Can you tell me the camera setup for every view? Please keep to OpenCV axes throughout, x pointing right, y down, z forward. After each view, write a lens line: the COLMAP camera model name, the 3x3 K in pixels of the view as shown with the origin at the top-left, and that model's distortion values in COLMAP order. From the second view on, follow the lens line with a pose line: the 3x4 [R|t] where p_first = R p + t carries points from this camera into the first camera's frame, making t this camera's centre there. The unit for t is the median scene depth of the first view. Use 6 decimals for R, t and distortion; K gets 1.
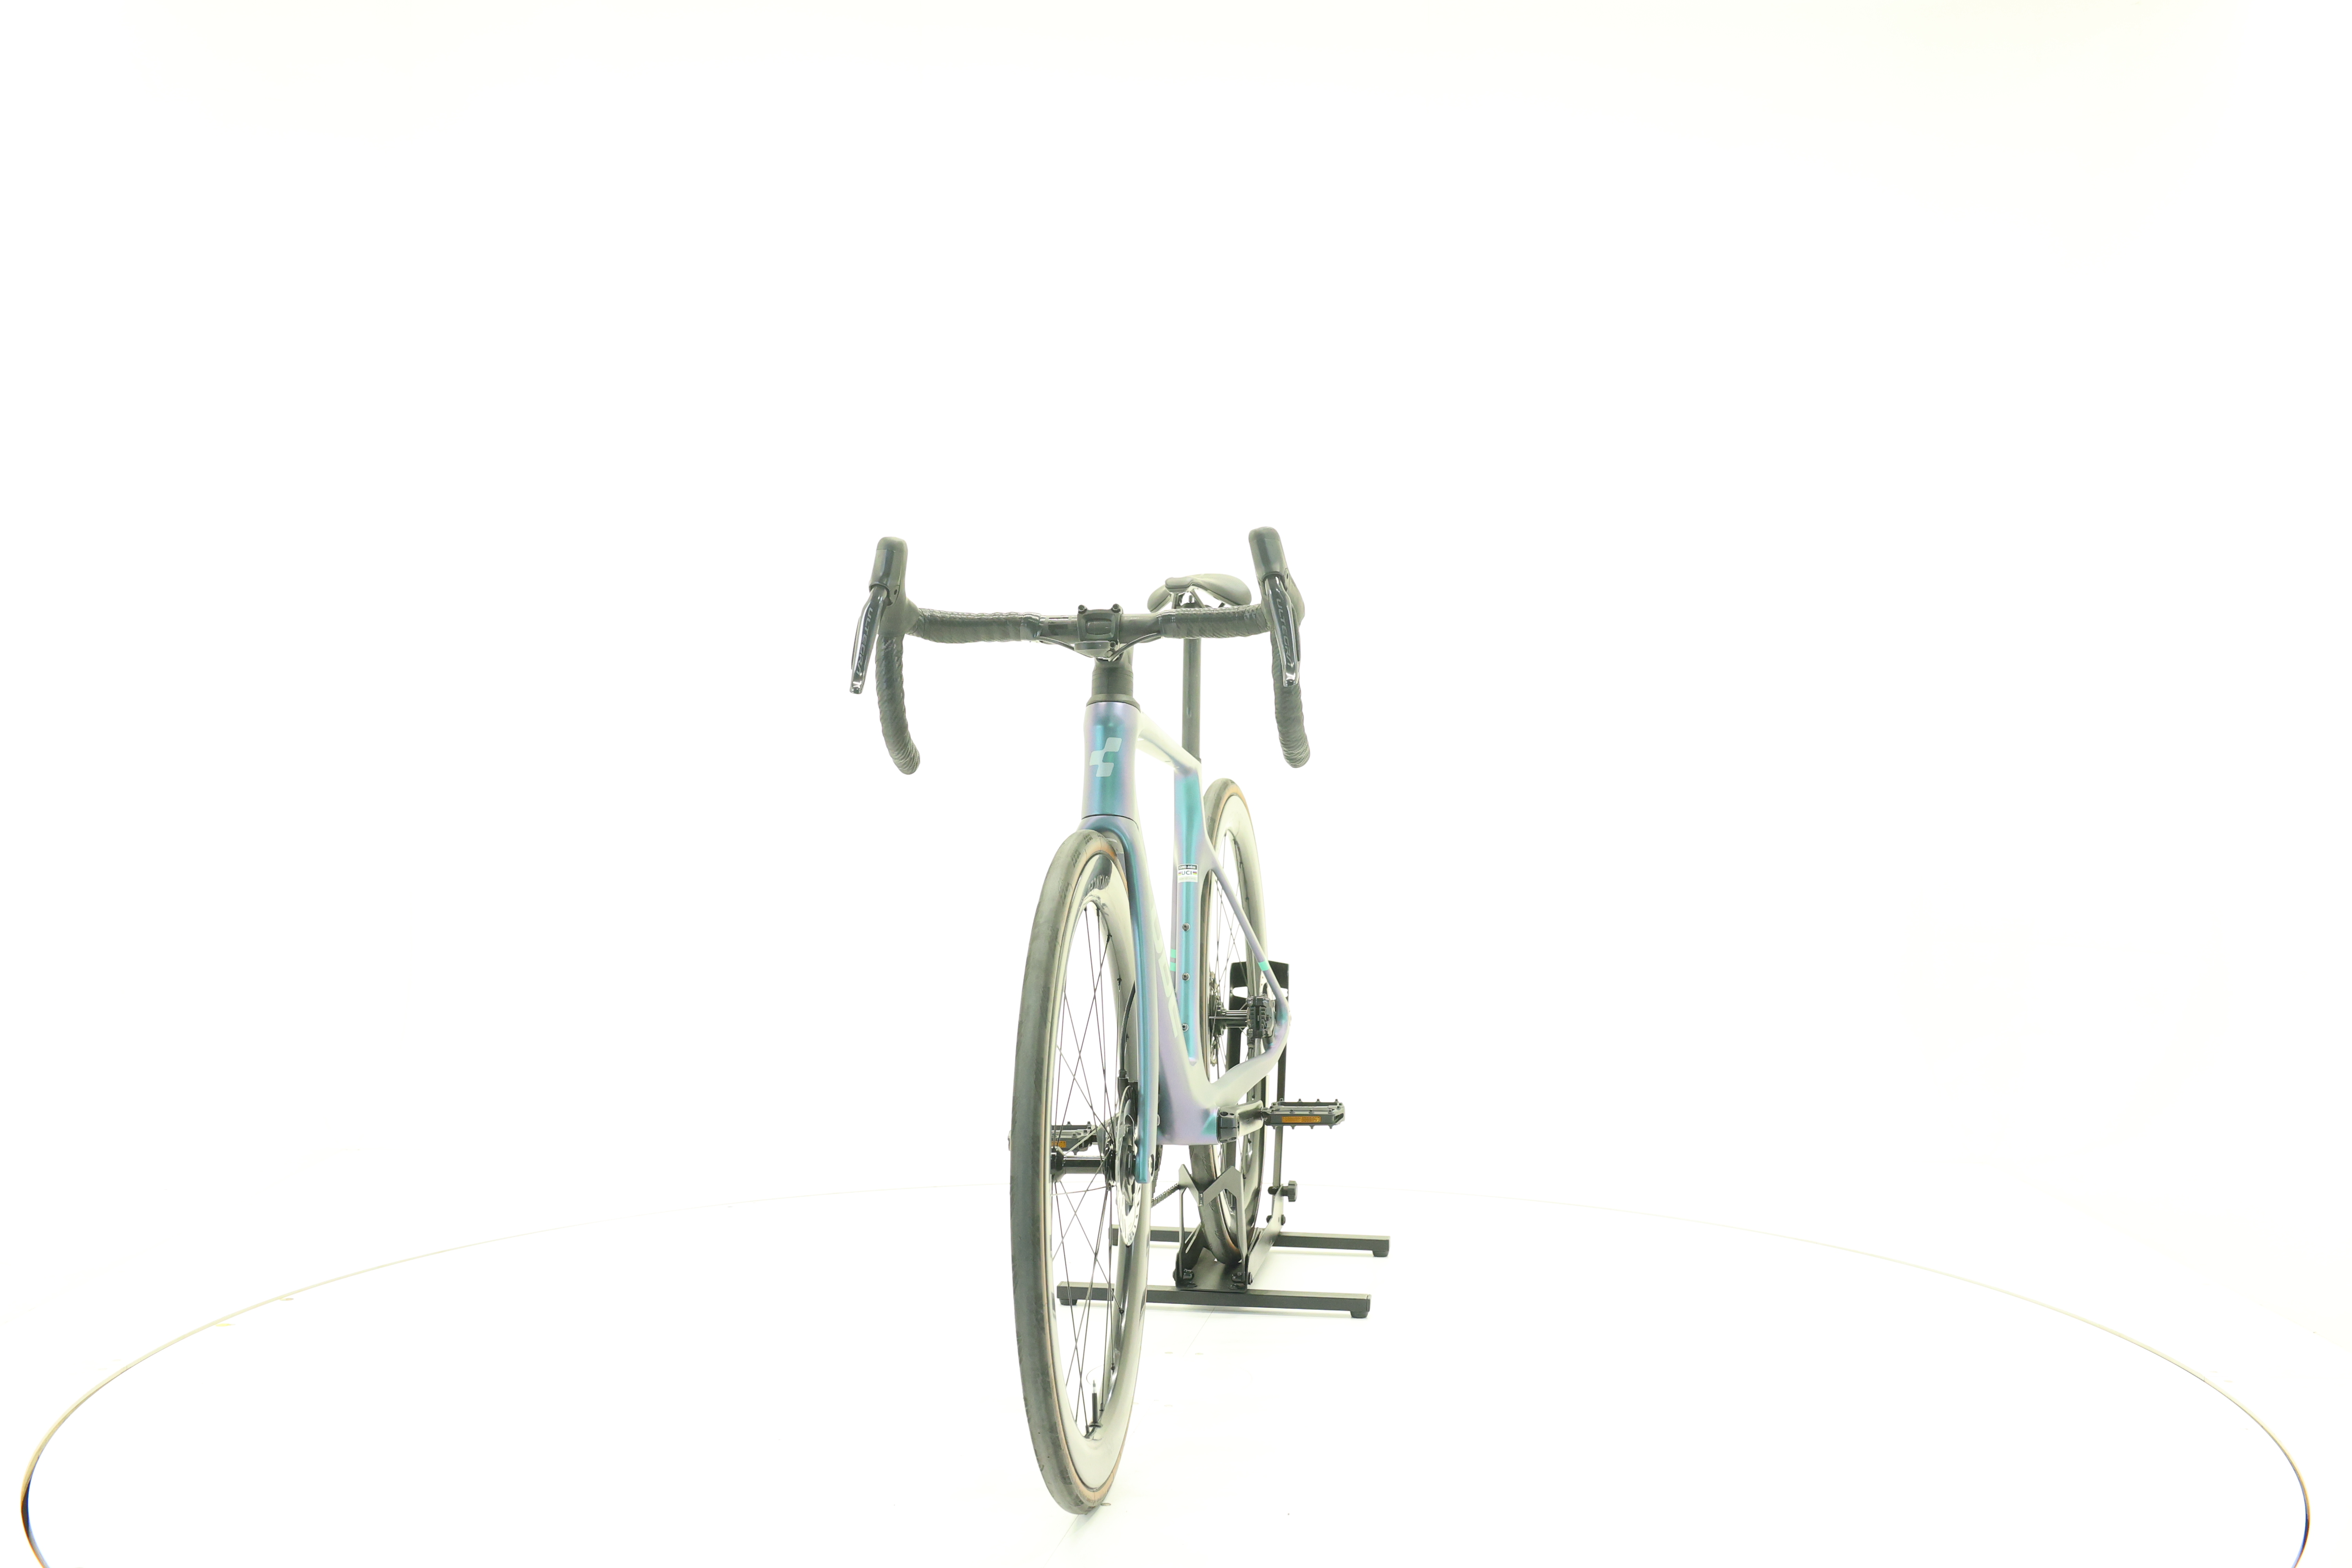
lens RADIAL K [[2468.5, 0, 1165.8], [0, 2468.5, 779.8], [0, 0, 1]] dist [0.000452, 0.000000]
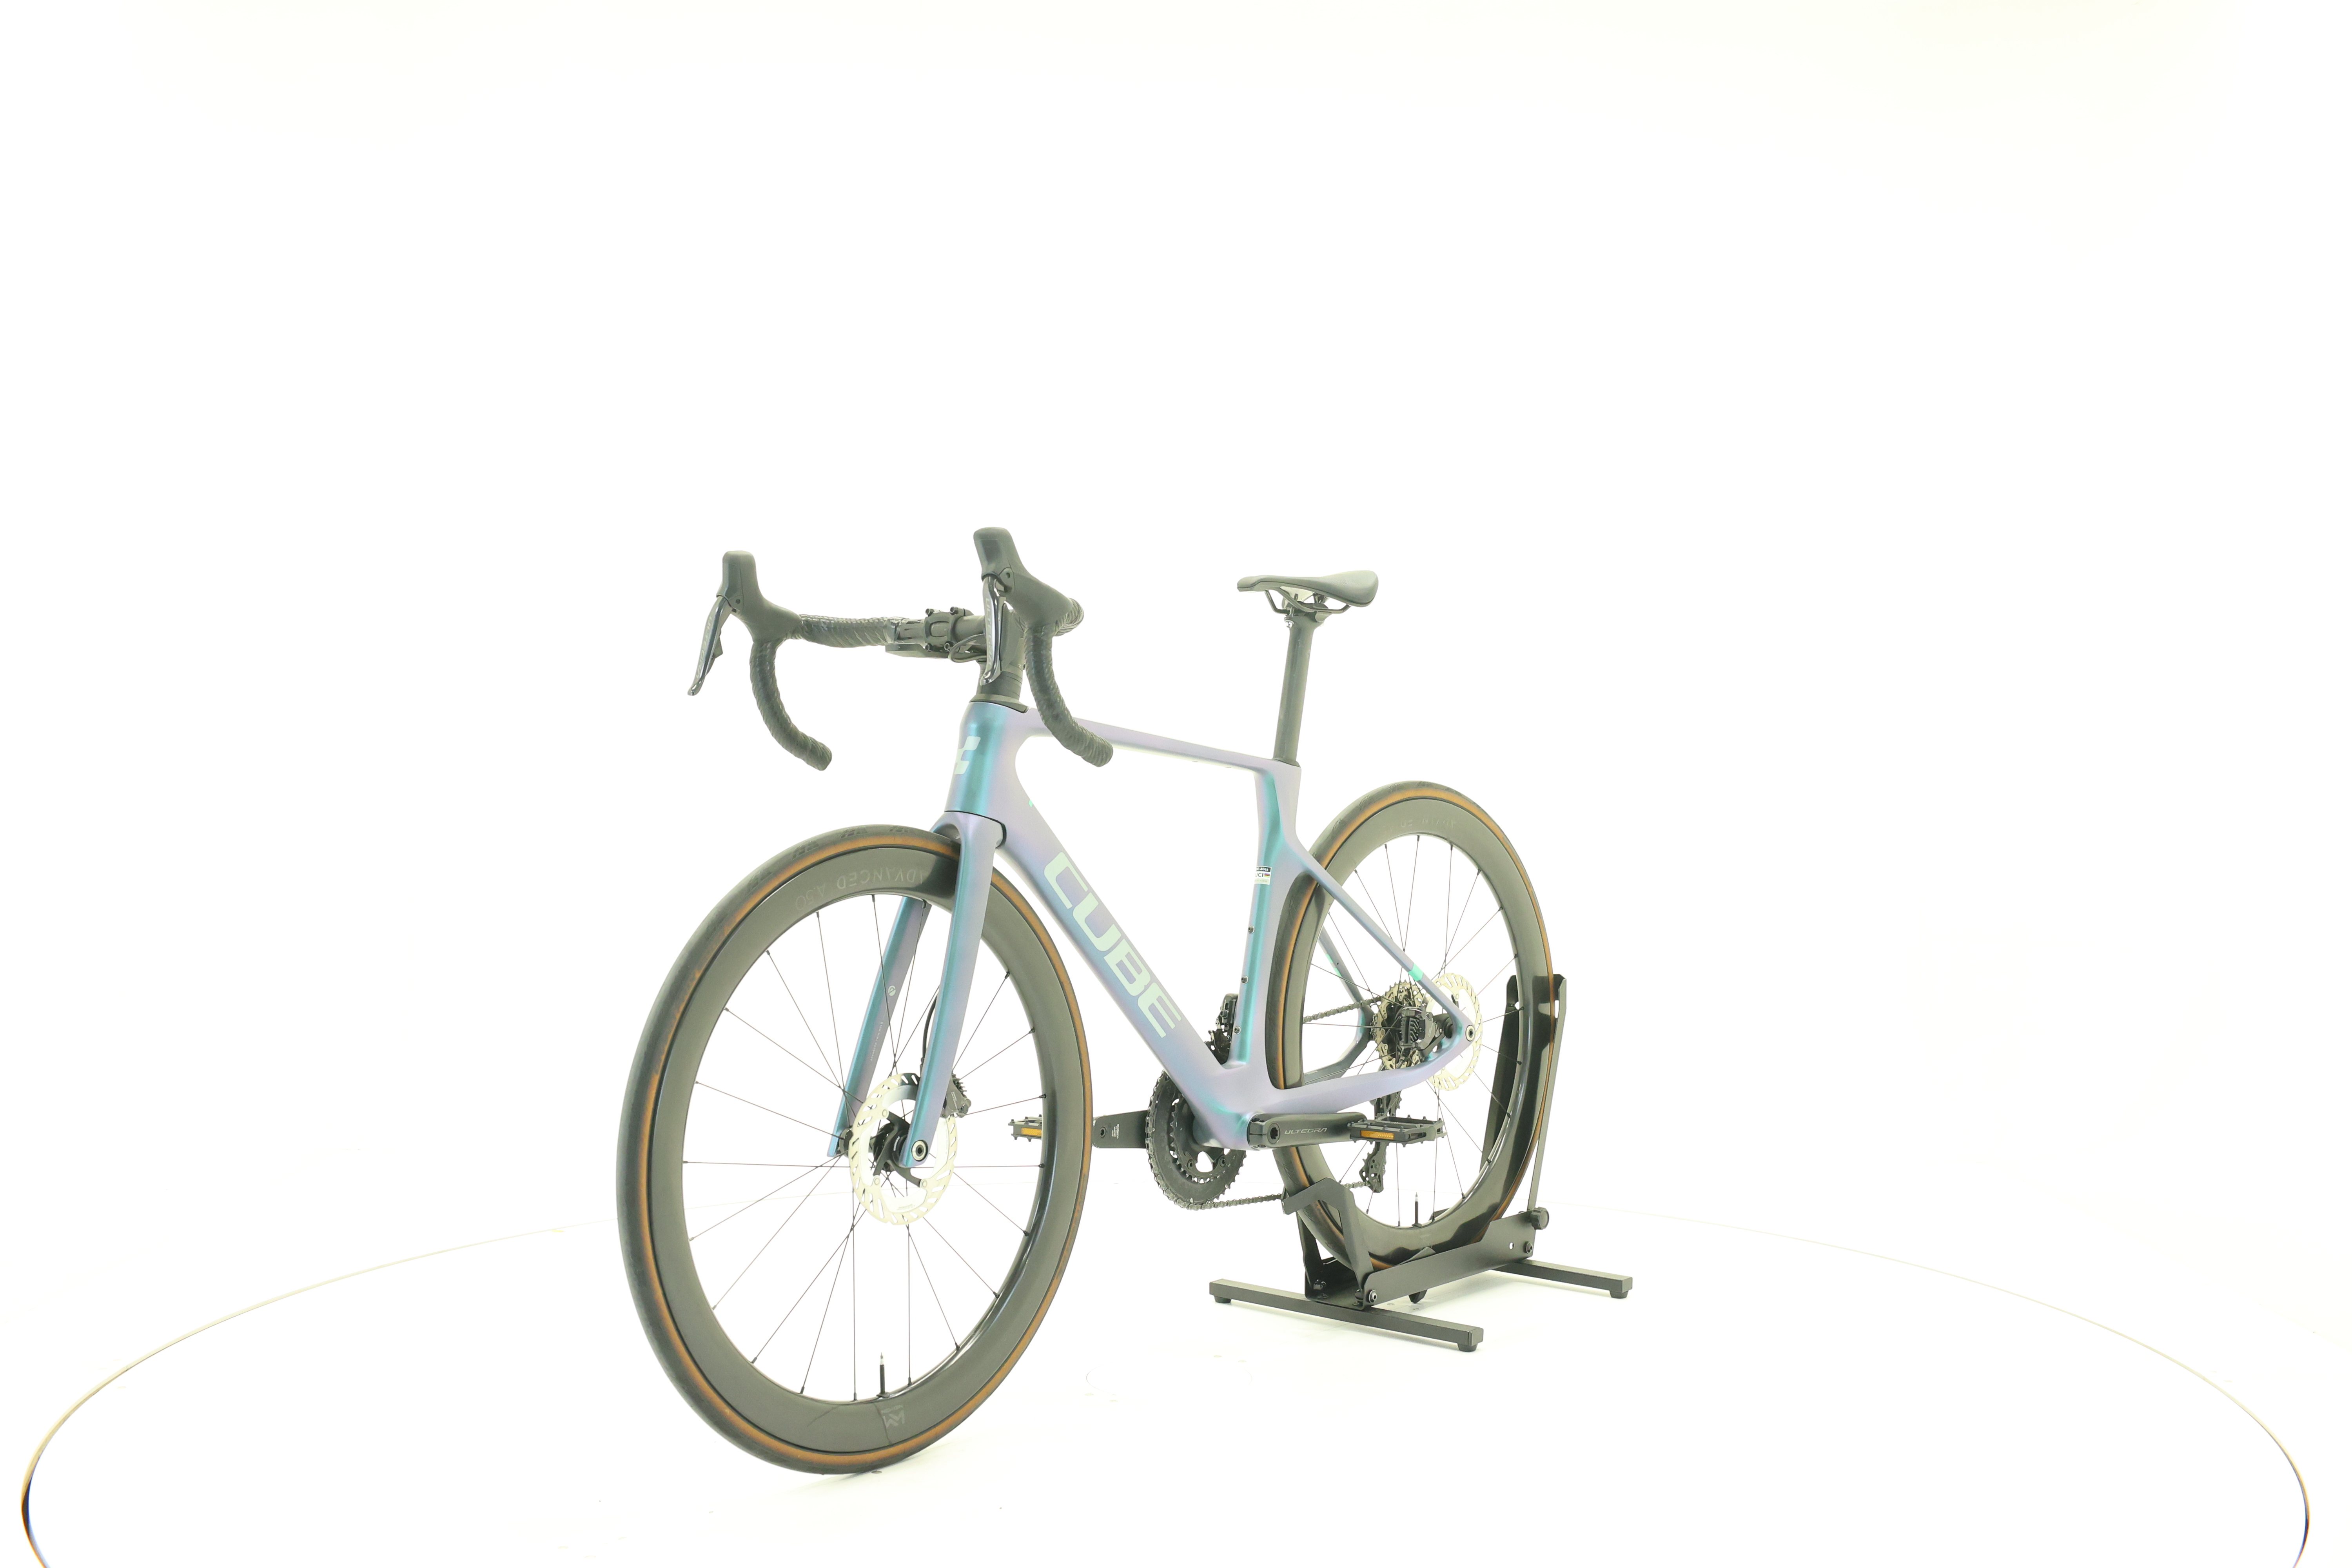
lens RADIAL K [[2468.5, 0, 1188.4], [0, 2468.5, 776.5], [0, 0, 1]] dist [0.000452, 0.000000]
pose [[0.861314, 0.009544, -0.507983, 0.578413], [-0.012470, 0.999919, -0.002358, 0.001184], [0.507919, 0.008365, 0.861364, 0.158380]]
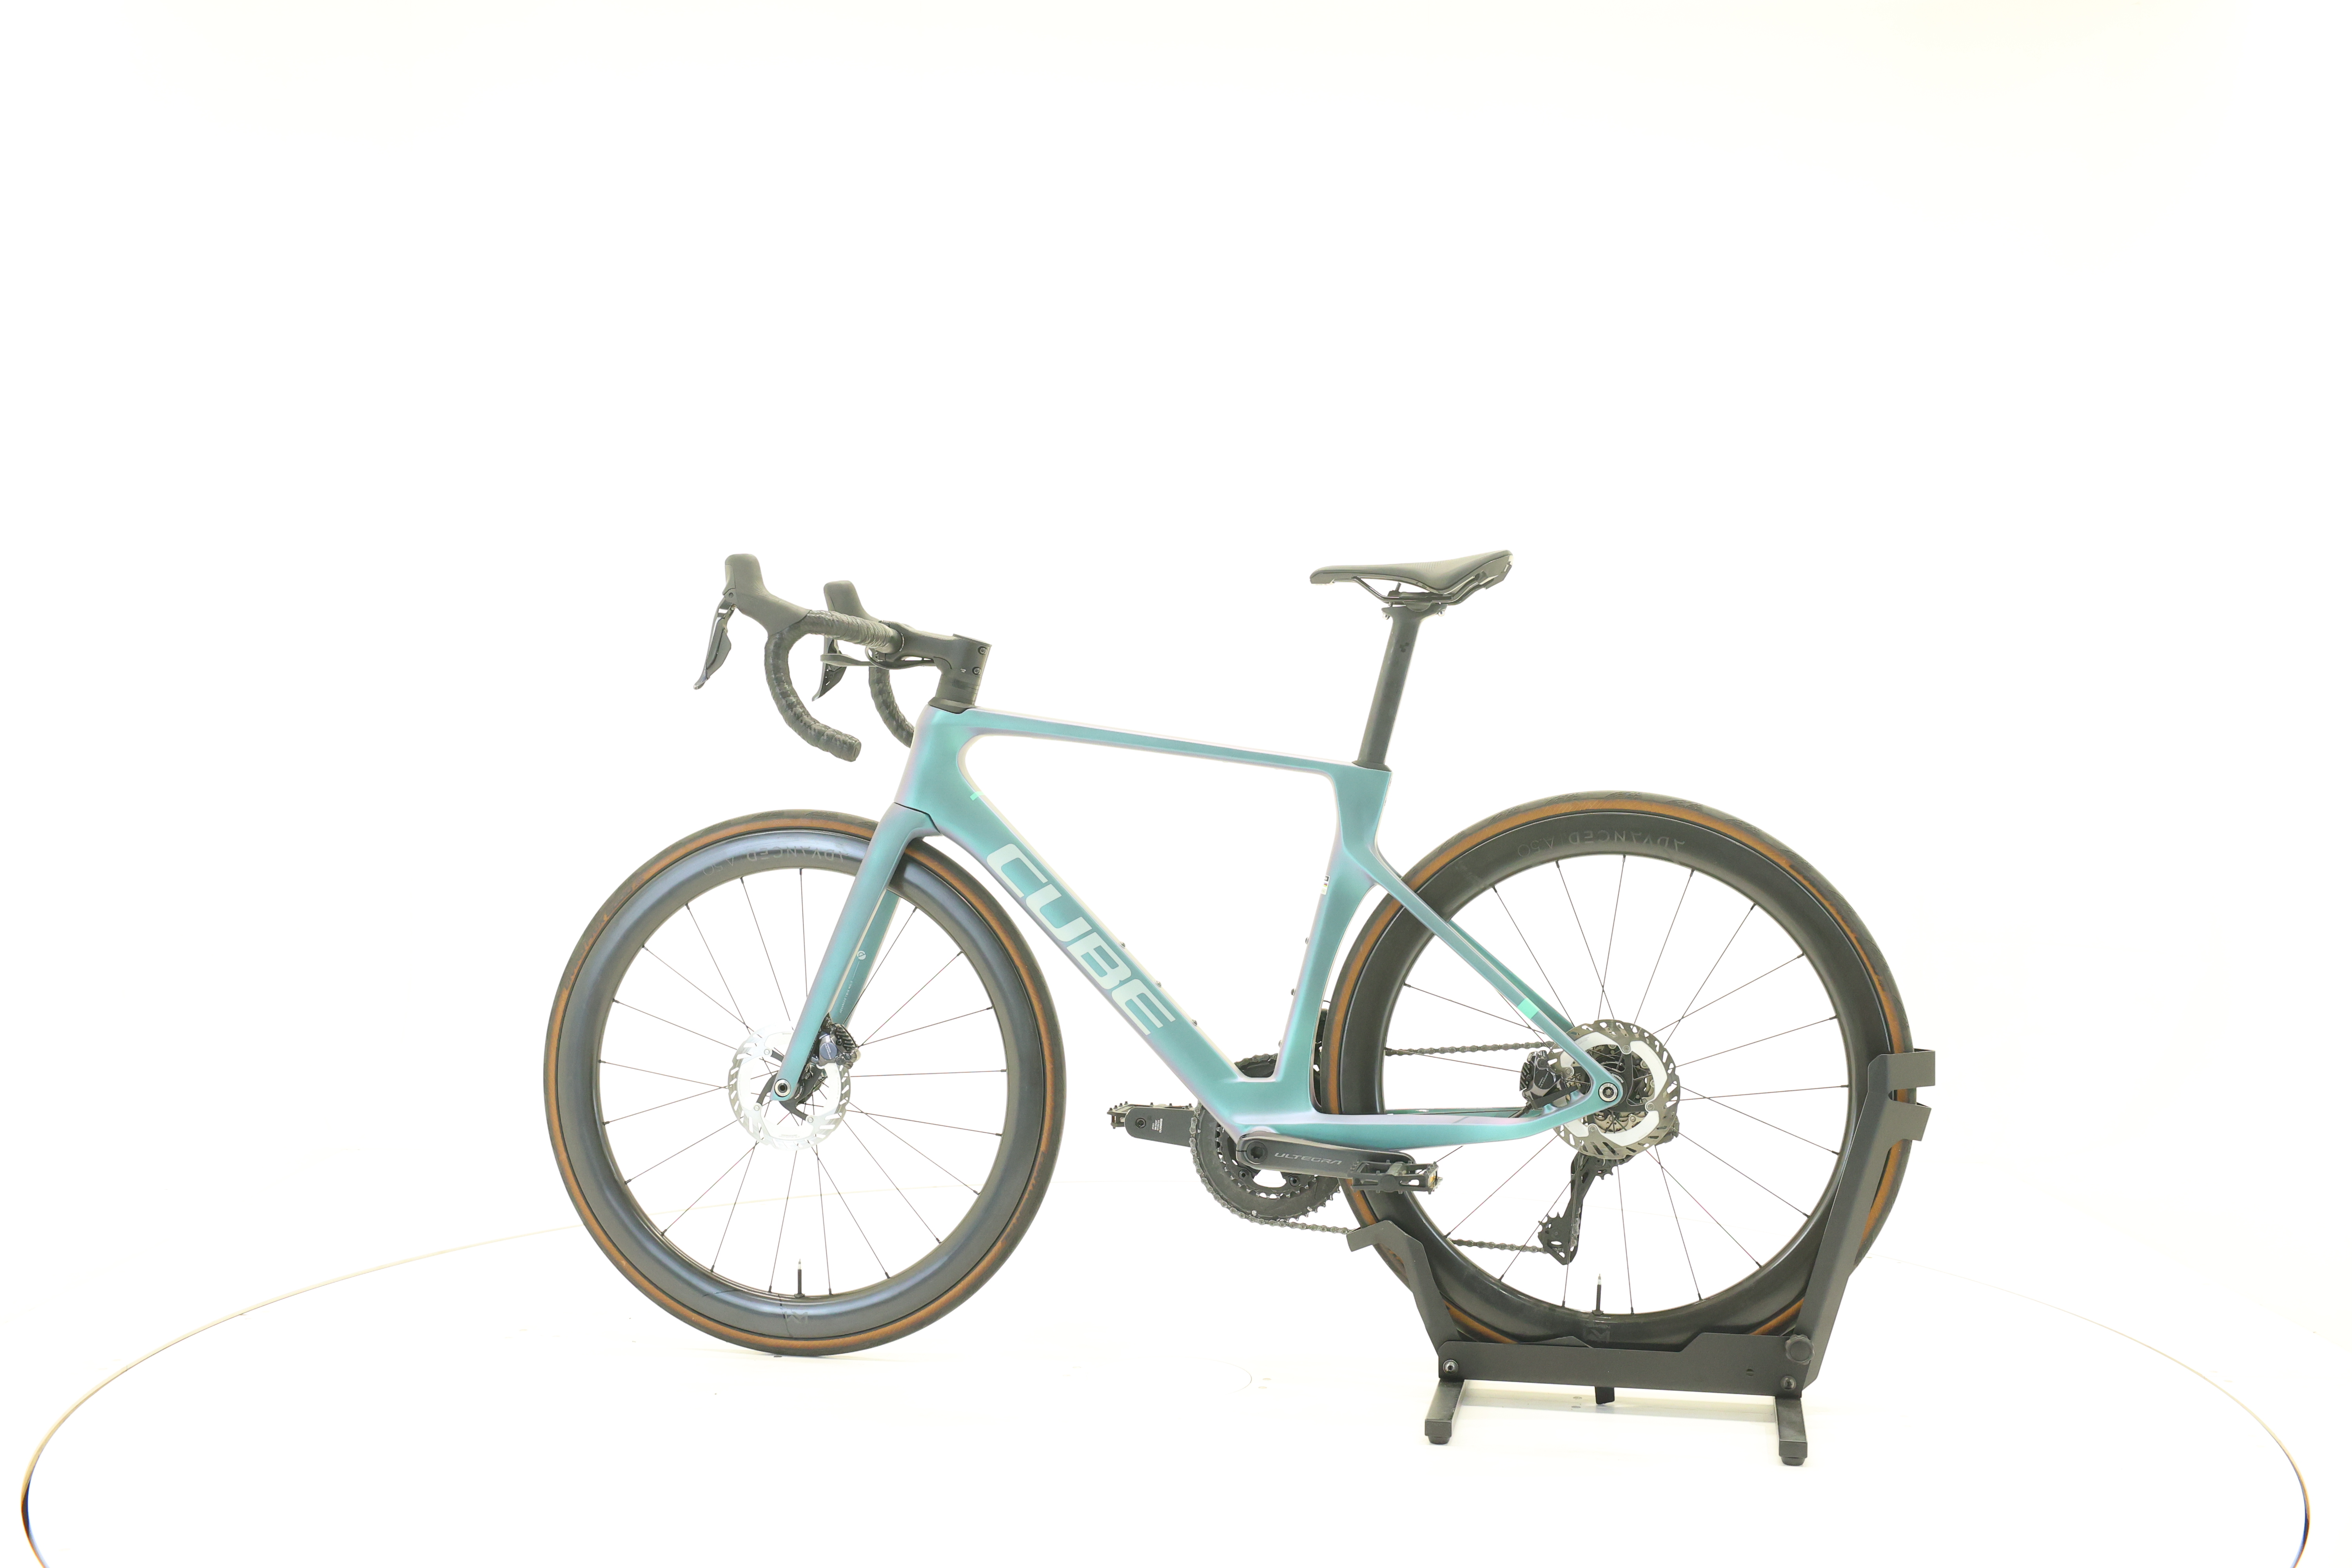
lens RADIAL K [[2468.5, 0, 1198.6], [0, 2468.5, 774.7], [0, 0, 1]] dist [0.000452, 0.000000]
pose [[-0.036864, 0.013670, -0.999227, 1.122134], [-0.029200, 0.999465, 0.014750, -0.018974], [0.998894, 0.029721, -0.036445, 1.172844]]
